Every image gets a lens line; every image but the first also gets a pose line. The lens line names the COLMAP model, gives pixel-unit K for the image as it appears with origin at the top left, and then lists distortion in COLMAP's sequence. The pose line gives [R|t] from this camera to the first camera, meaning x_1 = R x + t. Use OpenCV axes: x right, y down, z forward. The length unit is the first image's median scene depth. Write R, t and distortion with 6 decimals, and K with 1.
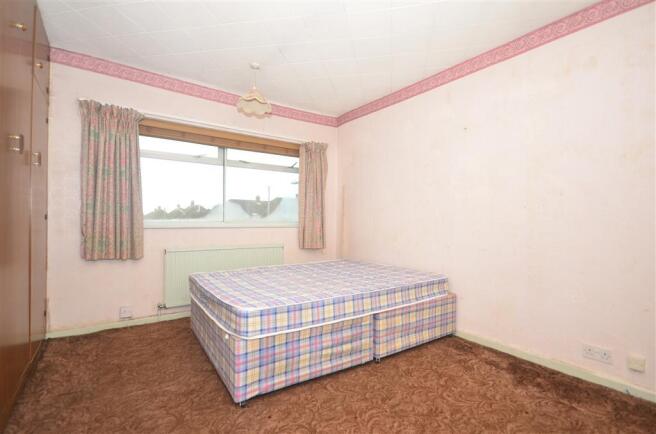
lens RADIAL K [[308.9, 0, 335.1], [0, 308.9, 220.0], [0, 0, 1]] dist [-0.000437, 0.000276]
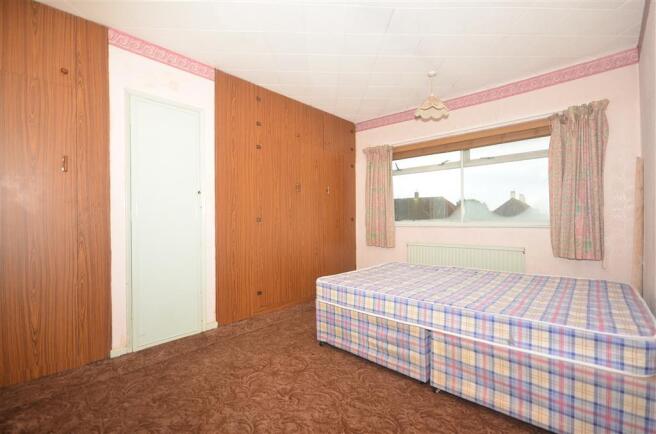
lens RADIAL K [[308.9, 0, 335.1], [0, 308.9, 220.0], [0, 0, 1]] dist [-0.000437, 0.000276]
pose [[0.207798, -0.010082, -0.978120, 0.896383], [0.011266, 0.999905, -0.007913, 0.007444], [0.978107, -0.009375, 0.207892, 0.574106]]
